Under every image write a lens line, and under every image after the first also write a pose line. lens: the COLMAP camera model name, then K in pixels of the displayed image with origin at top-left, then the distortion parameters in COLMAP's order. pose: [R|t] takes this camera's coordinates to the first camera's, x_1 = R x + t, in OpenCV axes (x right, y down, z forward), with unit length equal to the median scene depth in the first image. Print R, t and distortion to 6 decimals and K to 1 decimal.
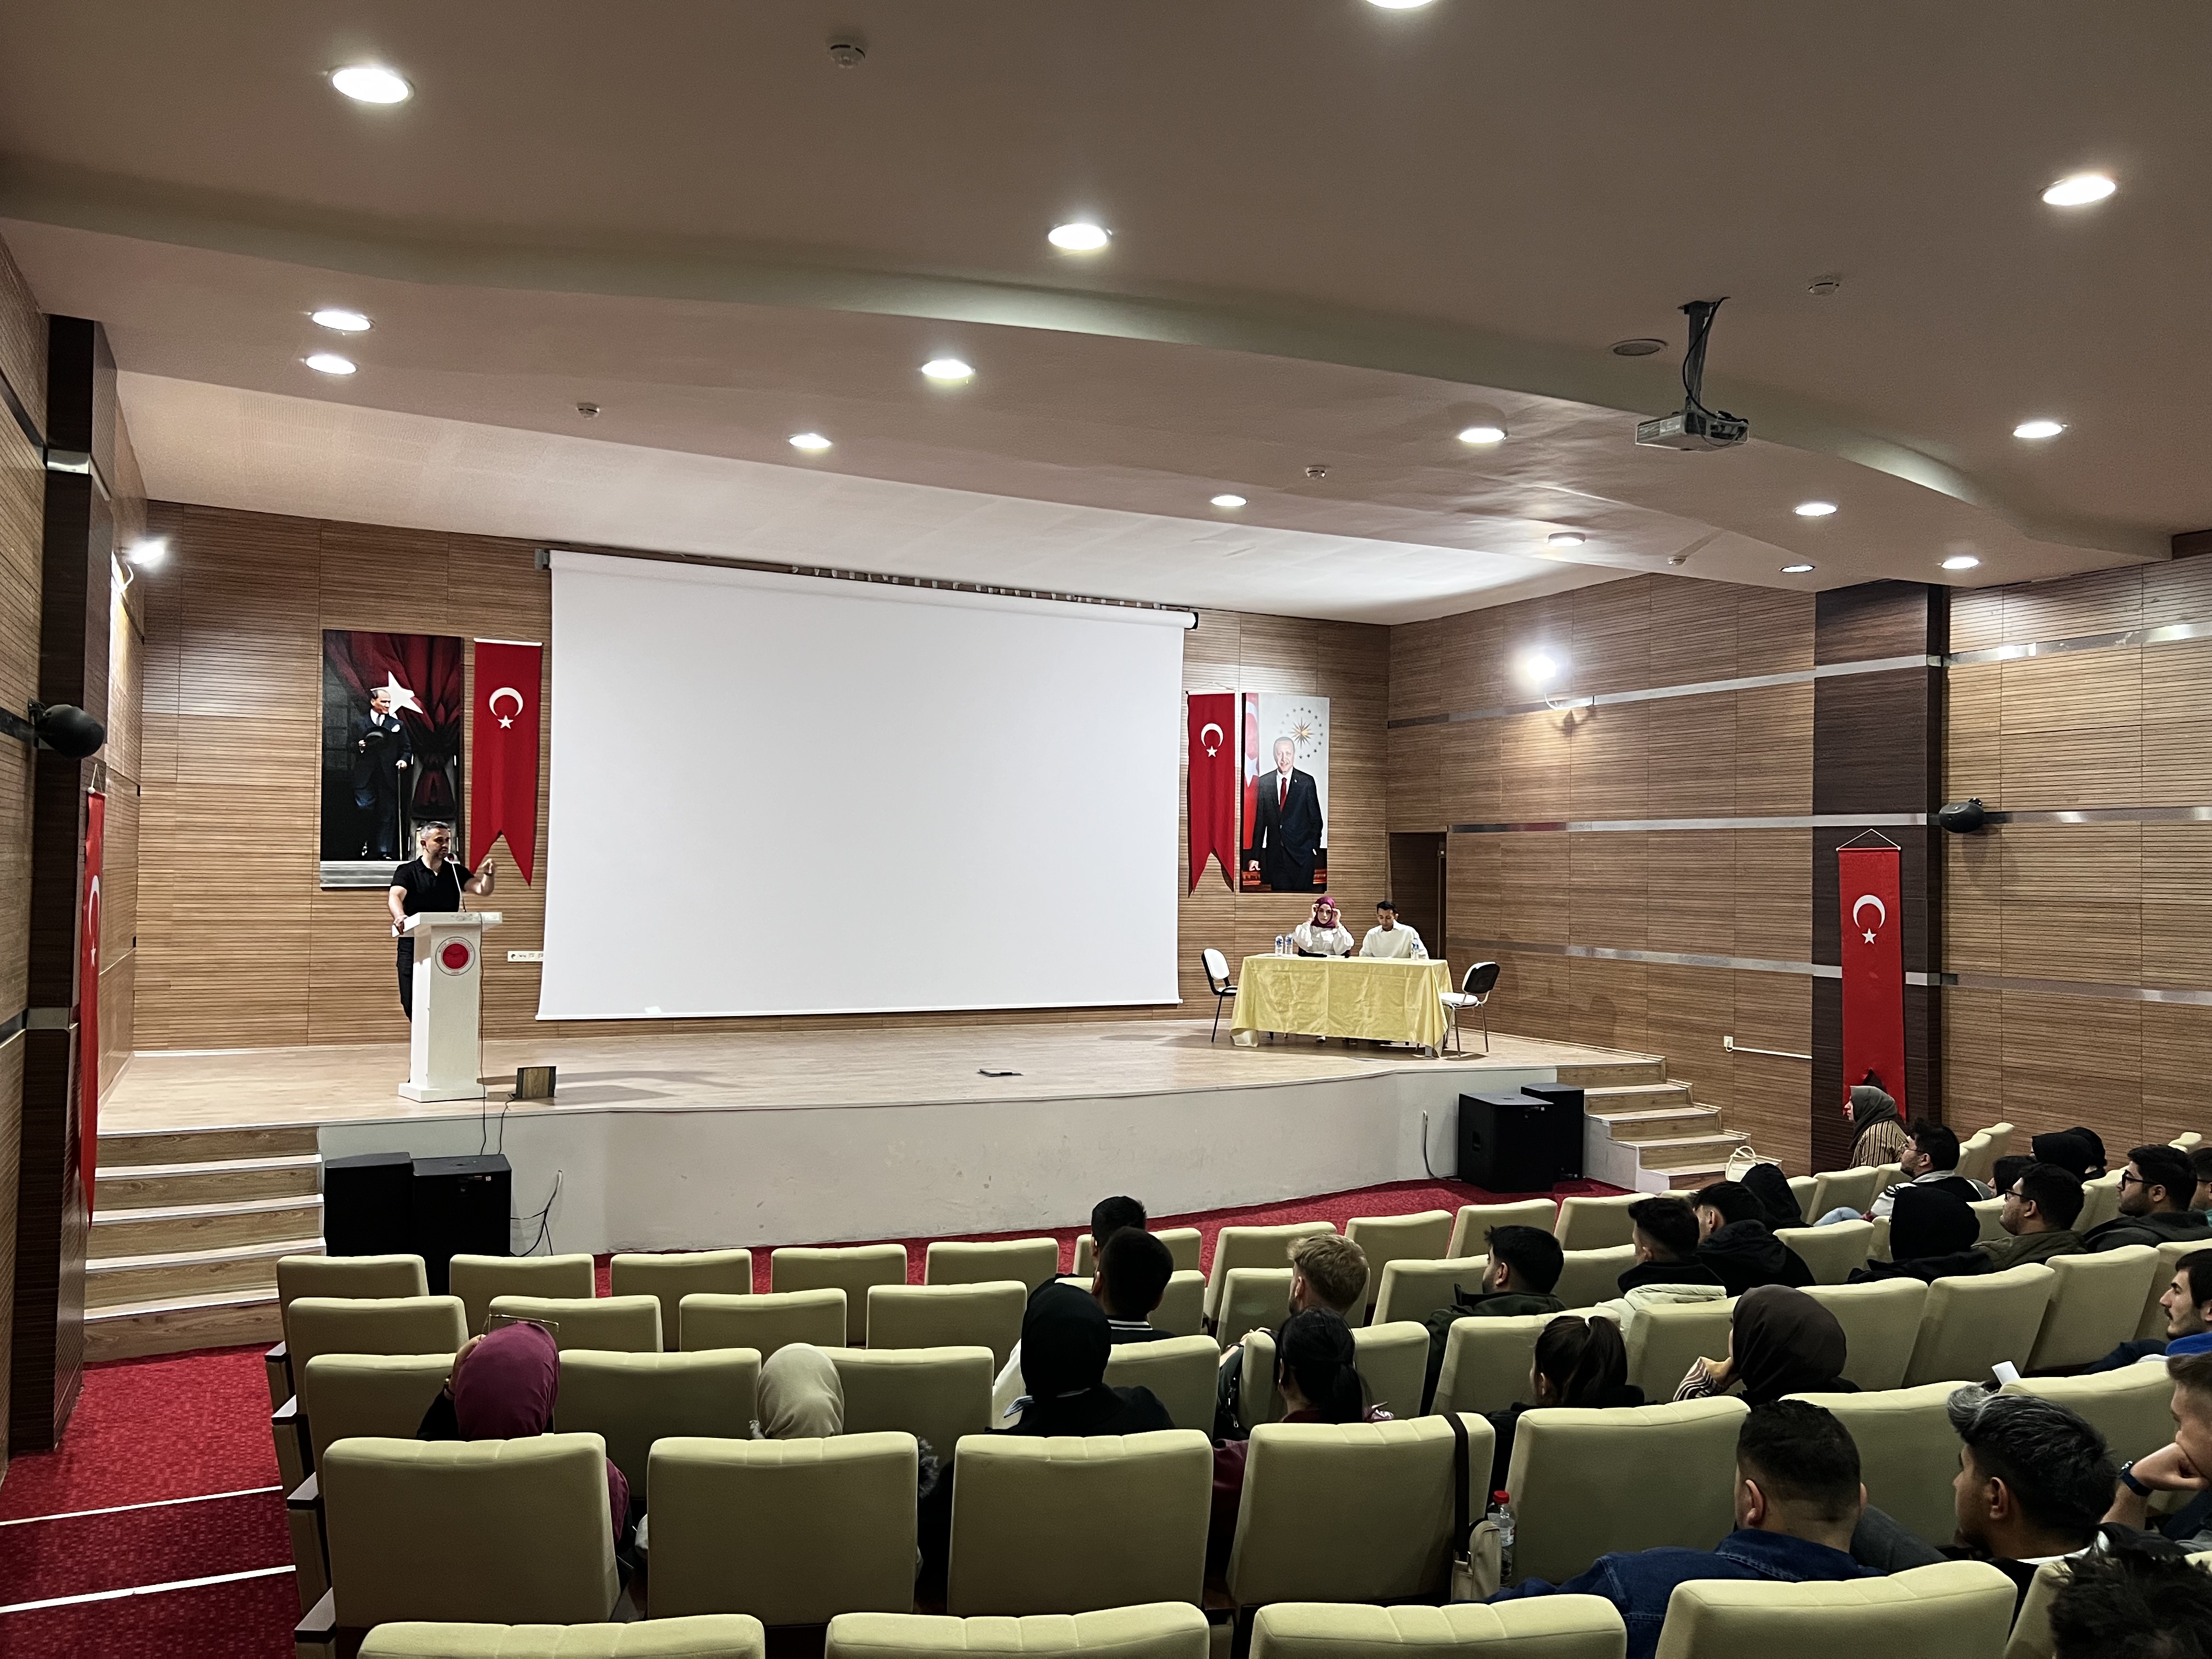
lens RADIAL K [[1636.9, 0, 1106.3], [0, 1636.9, 823.0], [0, 0, 1]] dist [0.025740, -0.028509]
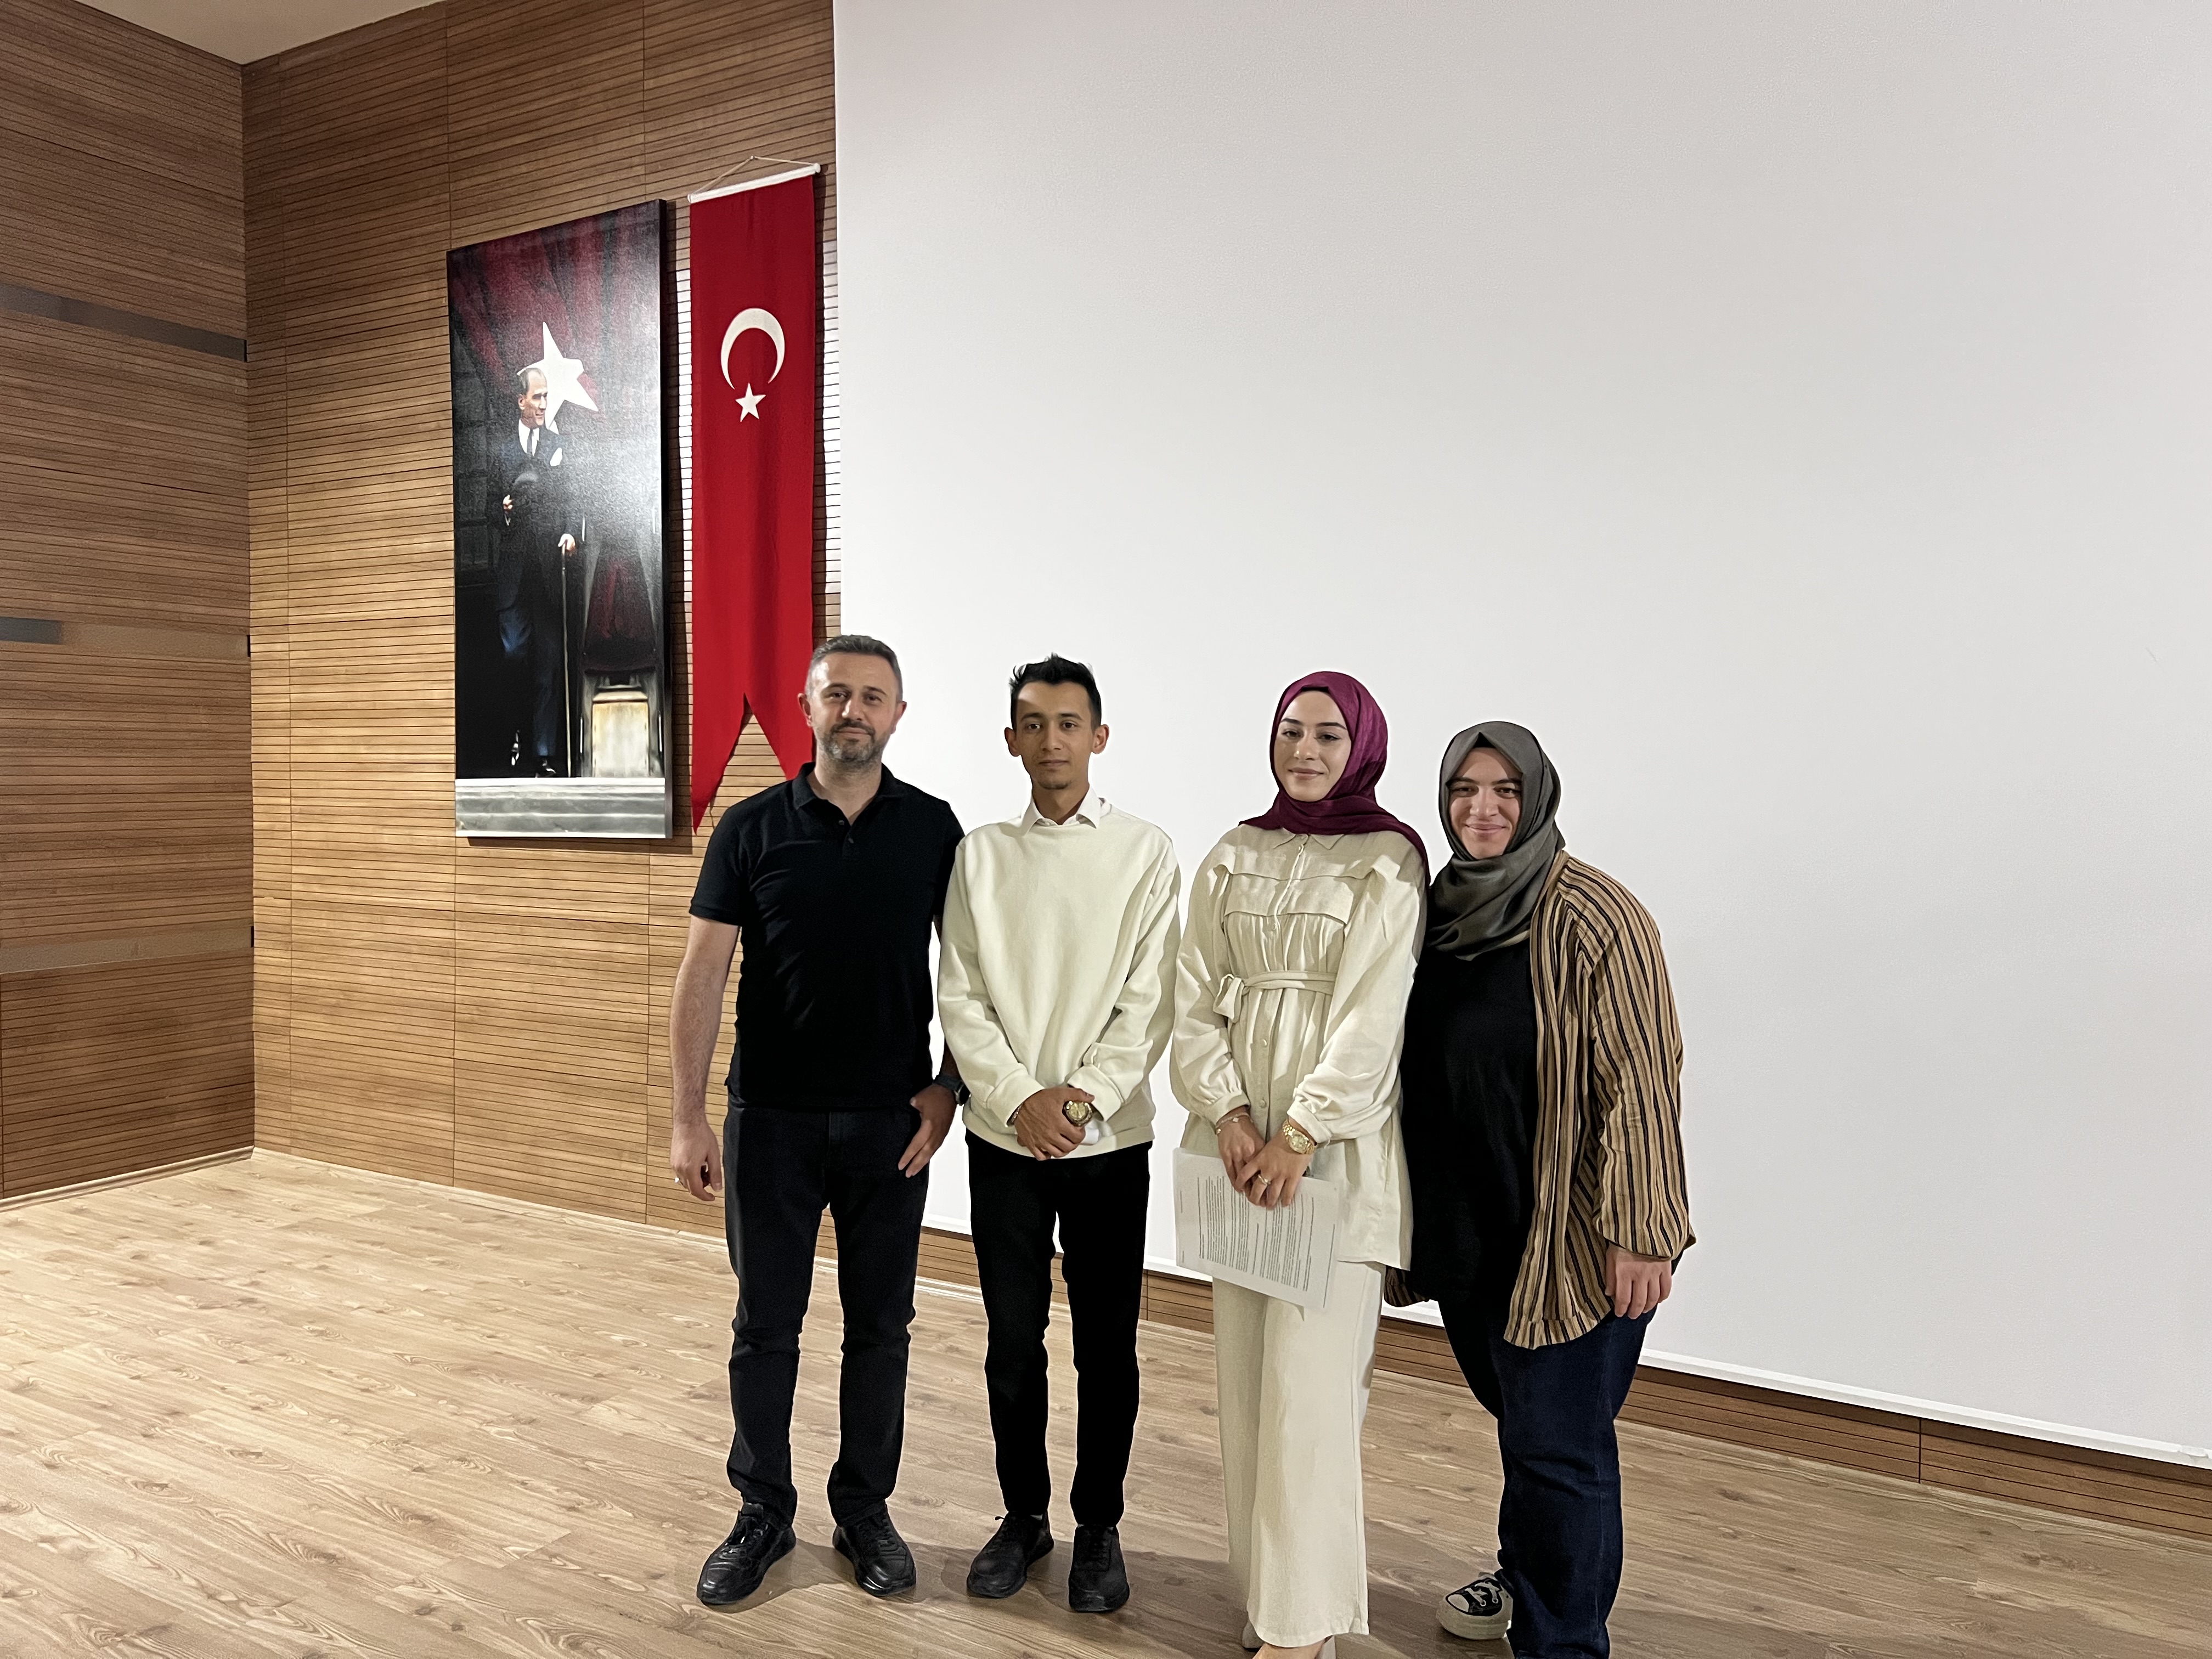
lens RADIAL K [[1636.9, 0, 1114.1], [0, 1636.9, 825.9], [0, 0, 1]] dist [0.025740, -0.028509]
pose [[0.542352, 0.017457, -0.839970, -0.006469], [0.026637, 0.998924, 0.037960, 0.022351], [0.839729, -0.042962, 0.541304, 0.857442]]
